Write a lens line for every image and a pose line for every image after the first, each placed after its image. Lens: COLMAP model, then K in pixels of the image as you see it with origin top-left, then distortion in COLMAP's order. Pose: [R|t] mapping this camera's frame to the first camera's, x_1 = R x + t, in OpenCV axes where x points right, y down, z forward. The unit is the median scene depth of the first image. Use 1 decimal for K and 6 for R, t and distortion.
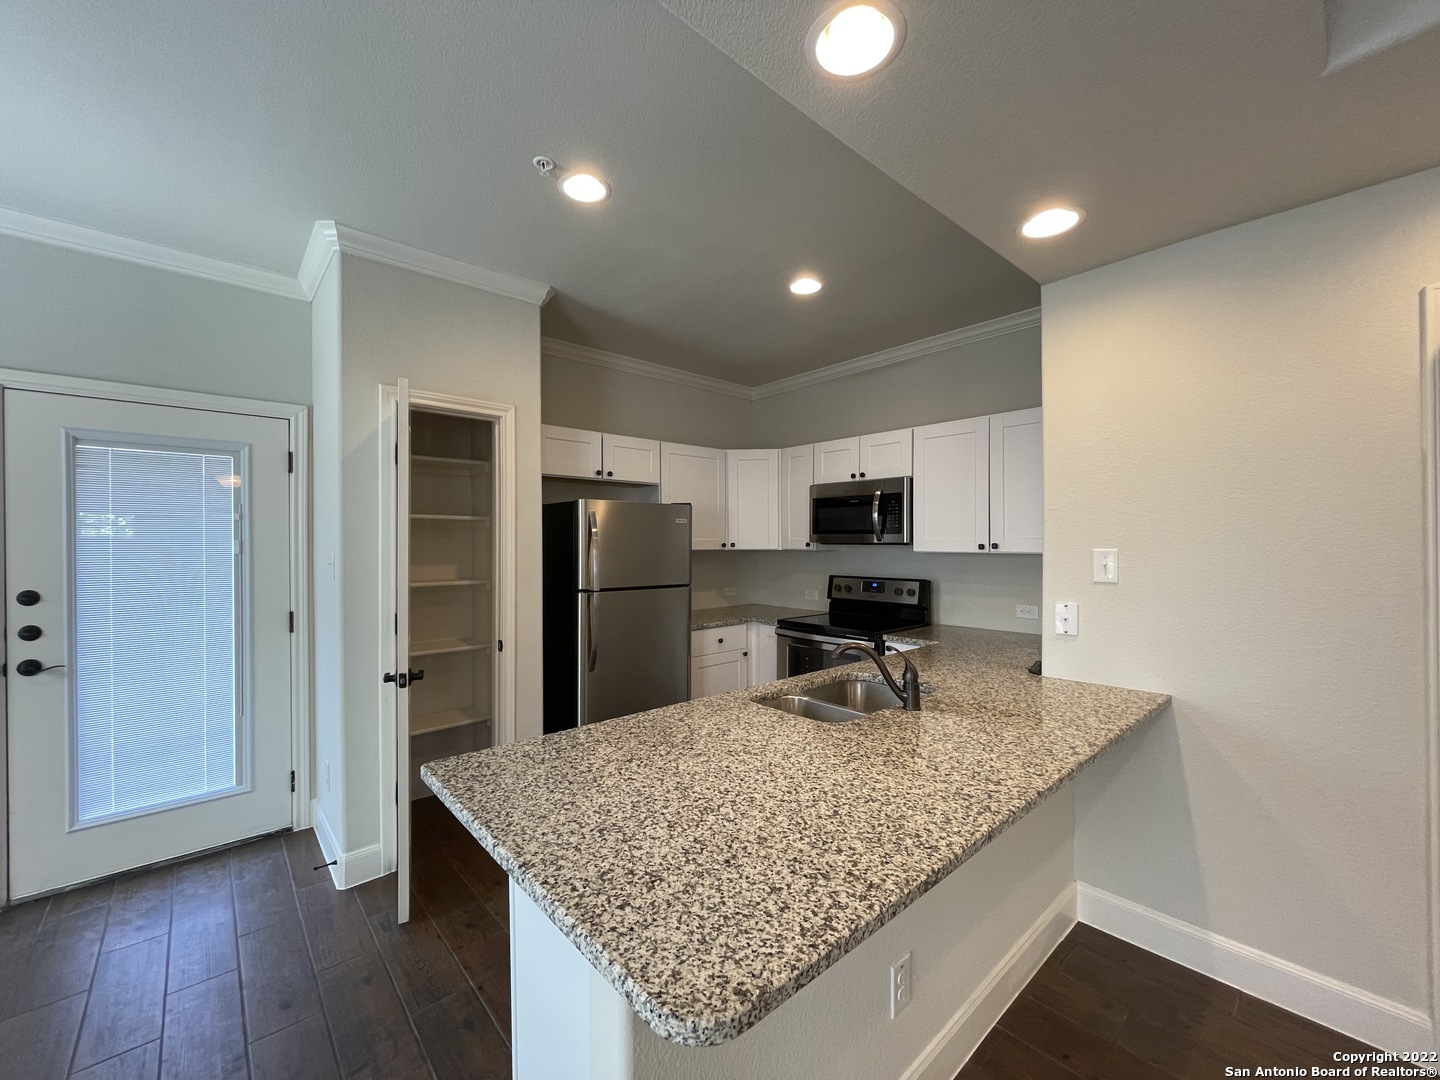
lens RADIAL K [[583.0, 0, 712.9], [0, 583.0, 541.5], [0, 0, 1]] dist [0.001522, 0.000206]
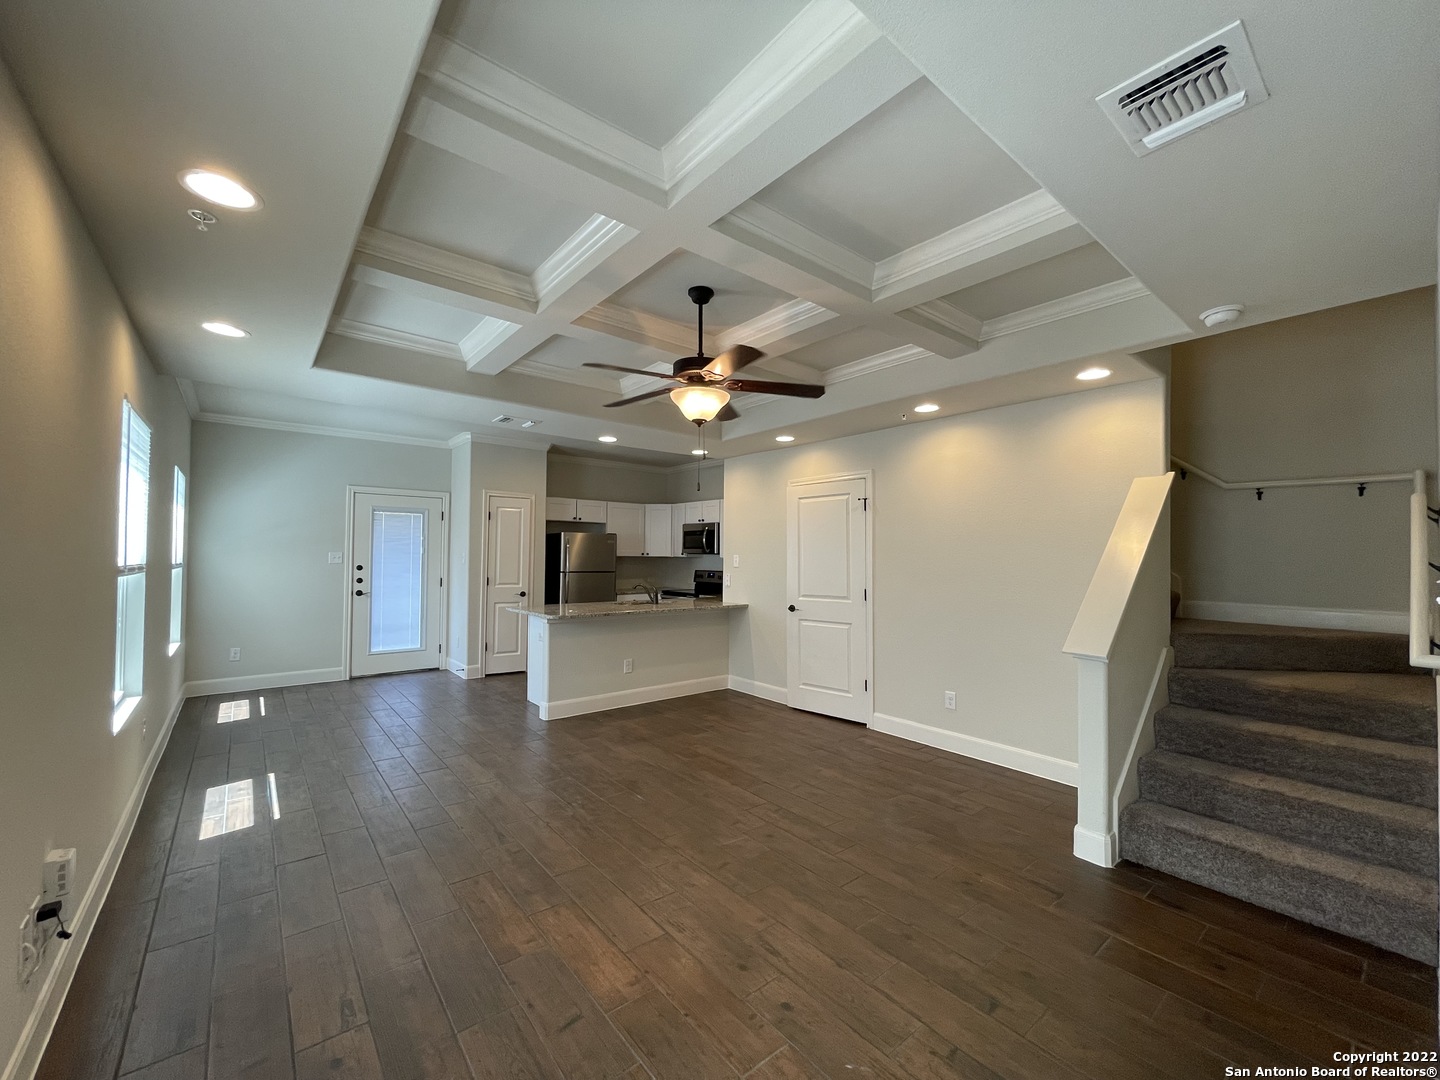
lens RADIAL K [[583.0, 0, 714.9], [0, 583.0, 549.0], [0, 0, 1]] dist [0.001522, 0.000206]
pose [[0.998400, 0.013329, -0.054946, 0.430513], [-0.013981, 0.999836, -0.011502, 0.009822], [0.054784, 0.012251, 0.998423, -1.078653]]
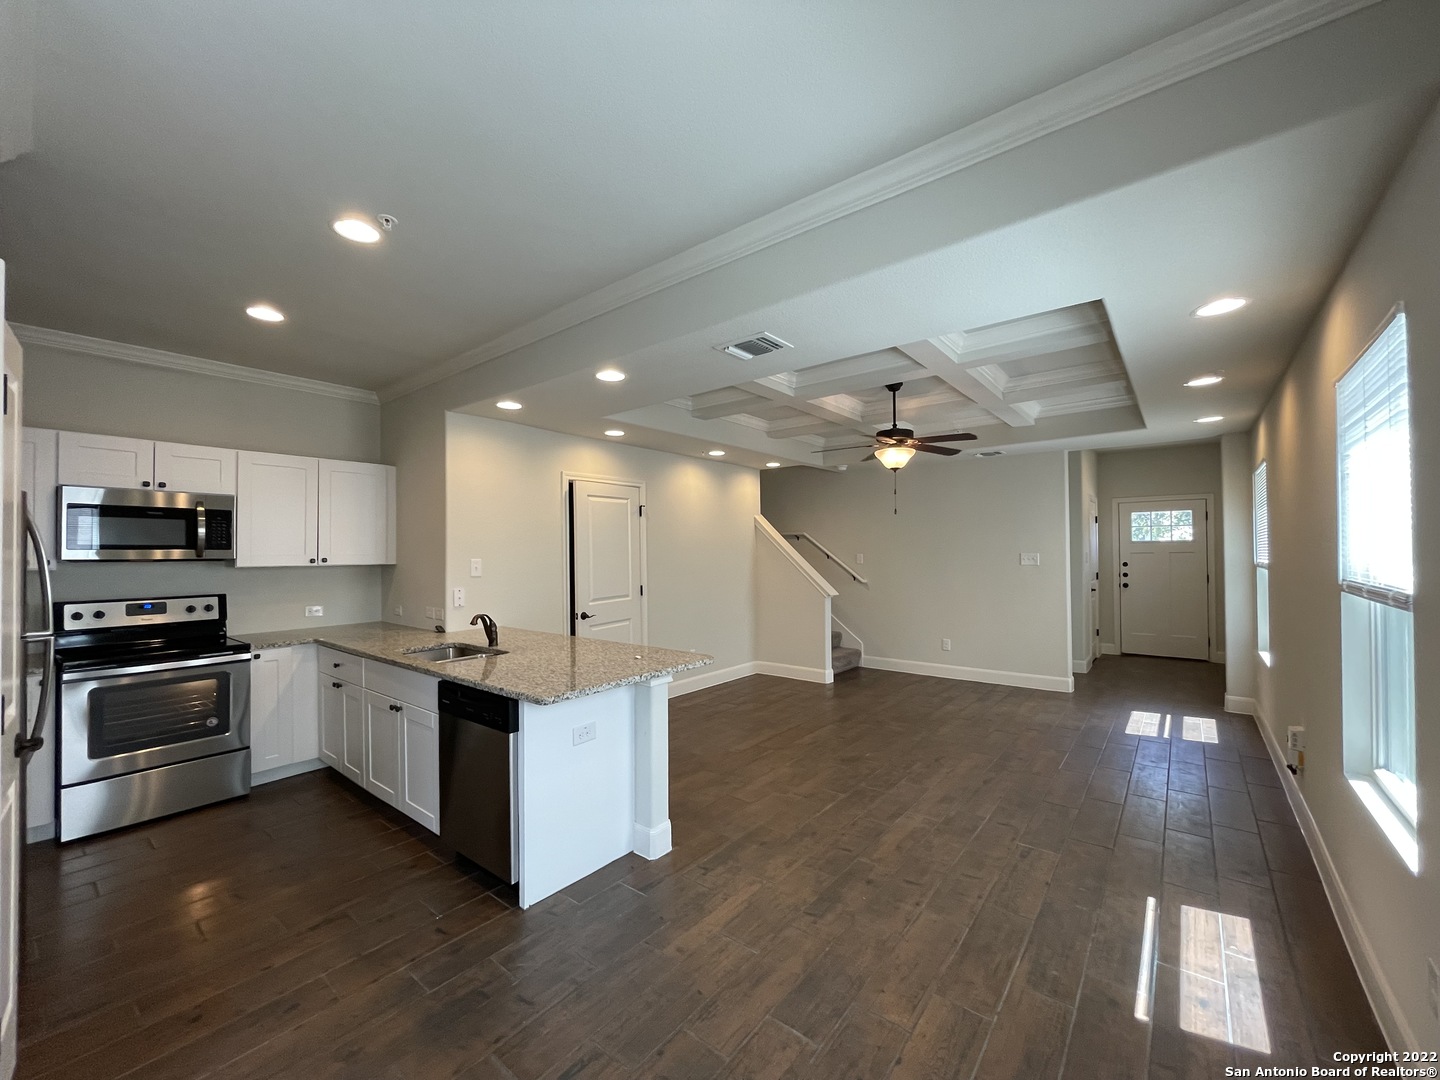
lens RADIAL K [[583.0, 0, 707.7], [0, 583.0, 542.0], [0, 0, 1]] dist [0.001522, 0.000206]
pose [[-0.150490, 0.018201, 0.988444, -0.804271], [0.006891, 0.999826, -0.017361, -0.003492], [-0.988588, 0.004199, -0.150589, 0.302514]]
